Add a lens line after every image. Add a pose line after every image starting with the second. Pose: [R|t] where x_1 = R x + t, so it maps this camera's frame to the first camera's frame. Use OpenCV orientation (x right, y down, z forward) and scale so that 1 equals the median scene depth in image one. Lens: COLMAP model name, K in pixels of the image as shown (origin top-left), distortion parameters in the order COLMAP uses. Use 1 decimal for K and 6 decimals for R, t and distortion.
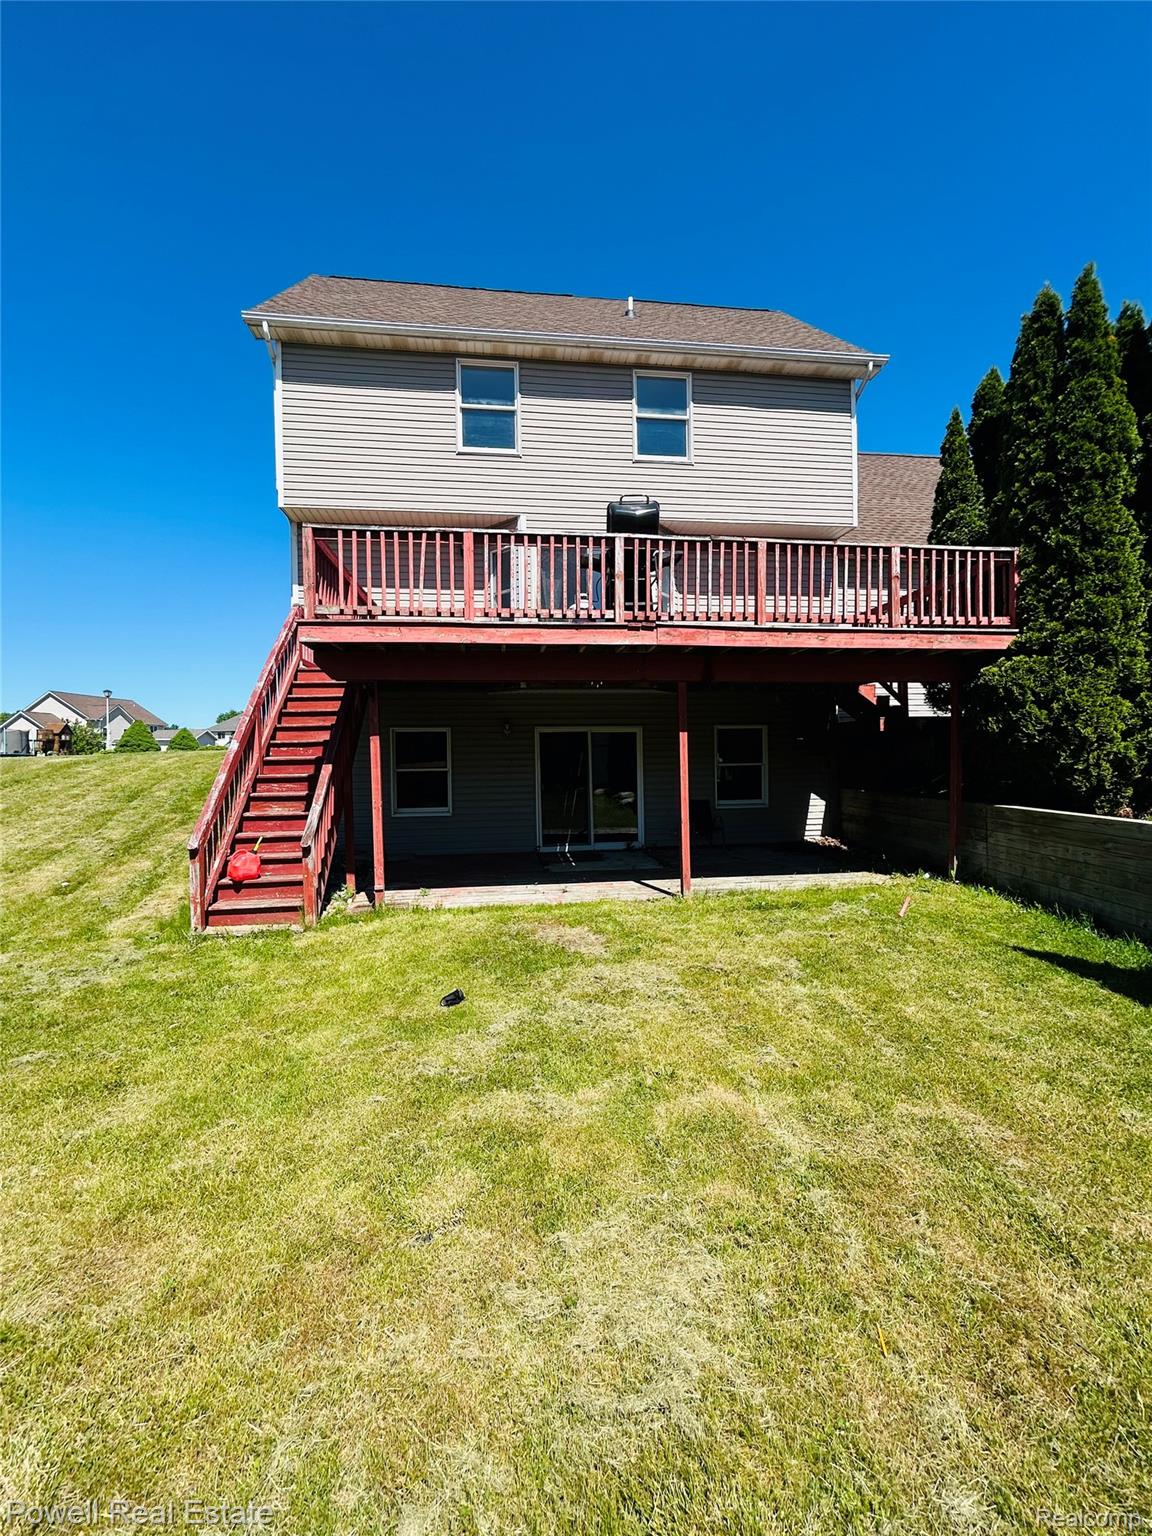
lens RADIAL K [[624.8, 0, 579.1], [0, 624.8, 767.5], [0, 0, 1]] dist [-0.002261, 0.000066]
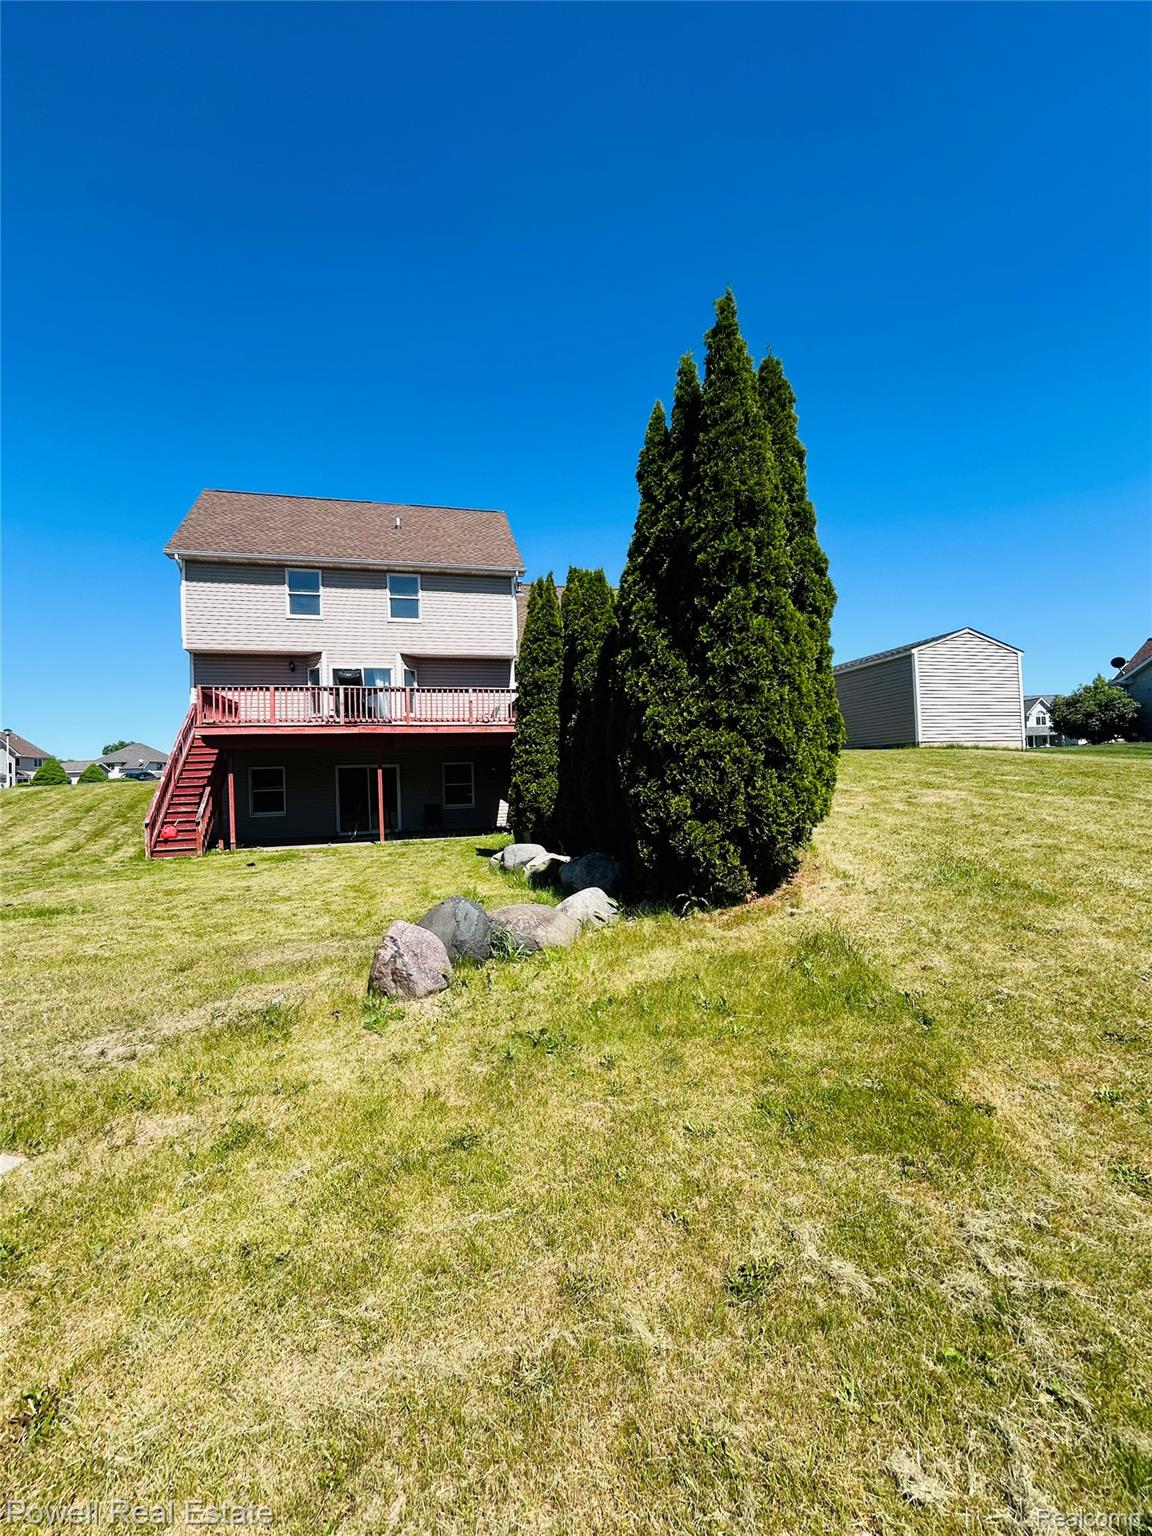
lens RADIAL K [[624.8, 0, 572.4], [0, 624.8, 767.1], [0, 0, 1]] dist [-0.002261, 0.000066]
pose [[0.992032, -0.014372, 0.125162, 0.499790], [0.019445, 0.999034, -0.039406, 0.030945], [-0.124475, 0.041526, 0.991353, -1.128633]]
